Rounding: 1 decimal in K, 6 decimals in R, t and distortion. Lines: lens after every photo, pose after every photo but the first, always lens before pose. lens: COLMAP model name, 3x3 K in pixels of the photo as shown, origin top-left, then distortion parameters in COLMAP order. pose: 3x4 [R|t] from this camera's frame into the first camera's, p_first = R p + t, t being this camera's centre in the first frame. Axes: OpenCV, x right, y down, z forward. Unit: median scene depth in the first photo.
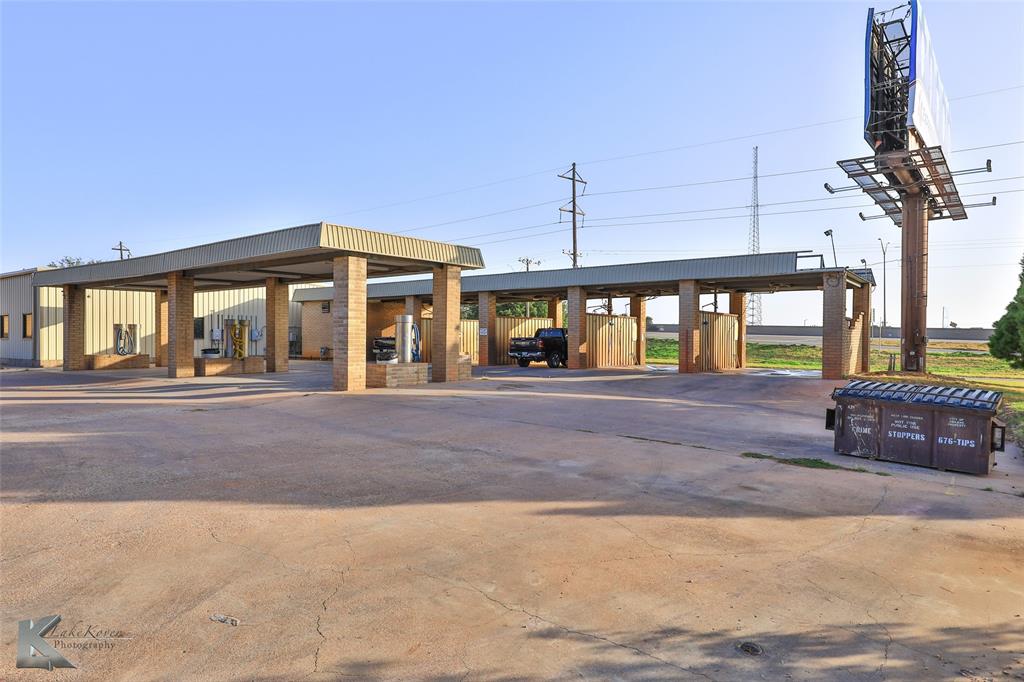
lens RADIAL K [[620.4, 0, 512.0], [0, 620.4, 341.0], [0, 0, 1]] dist [0.021944, 0.000842]
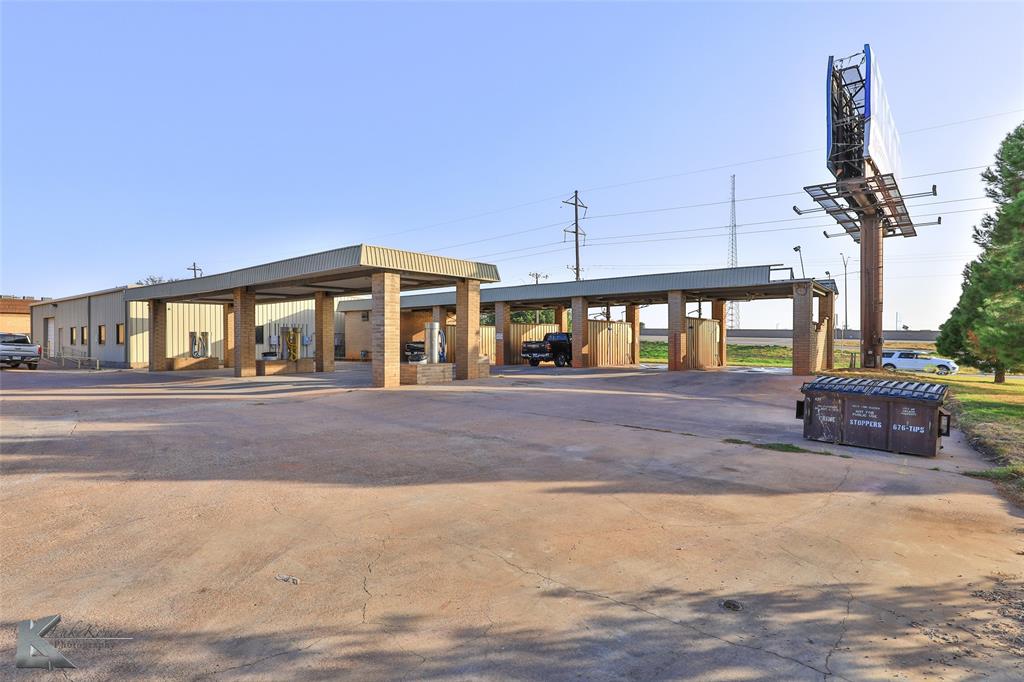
lens RADIAL K [[533.9, 0, 511.4], [0, 533.9, 344.2], [0, 0, 1]] dist [0.000422, 0.000006]
pose [[0.999722, -0.006511, -0.022681, -0.002210], [0.006518, 0.999979, 0.000231, 0.000013], [0.022679, -0.000379, 0.999743, -0.002903]]
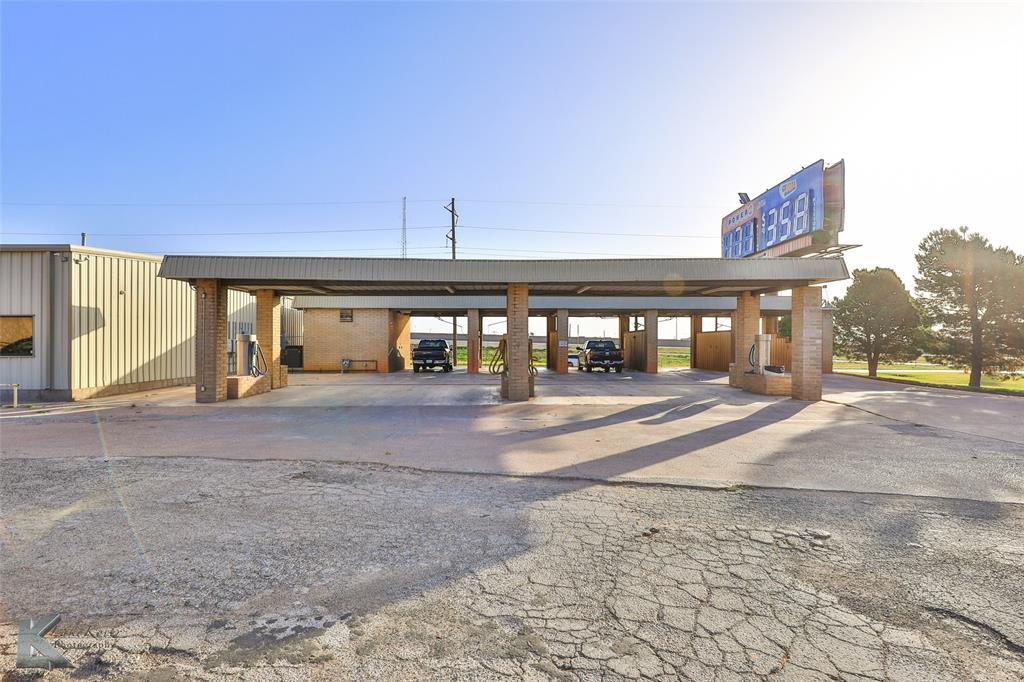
lens RADIAL K [[499.7, 0, 512.0], [0, 499.7, 341.0], [0, 0, 1]] dist [0.000749, 0.000956]
pose [[0.777905, -0.000435, 0.628382, -1.288054], [0.005502, 0.999966, -0.006119, -0.024053], [-0.628358, 0.008218, 0.777881, 0.592460]]
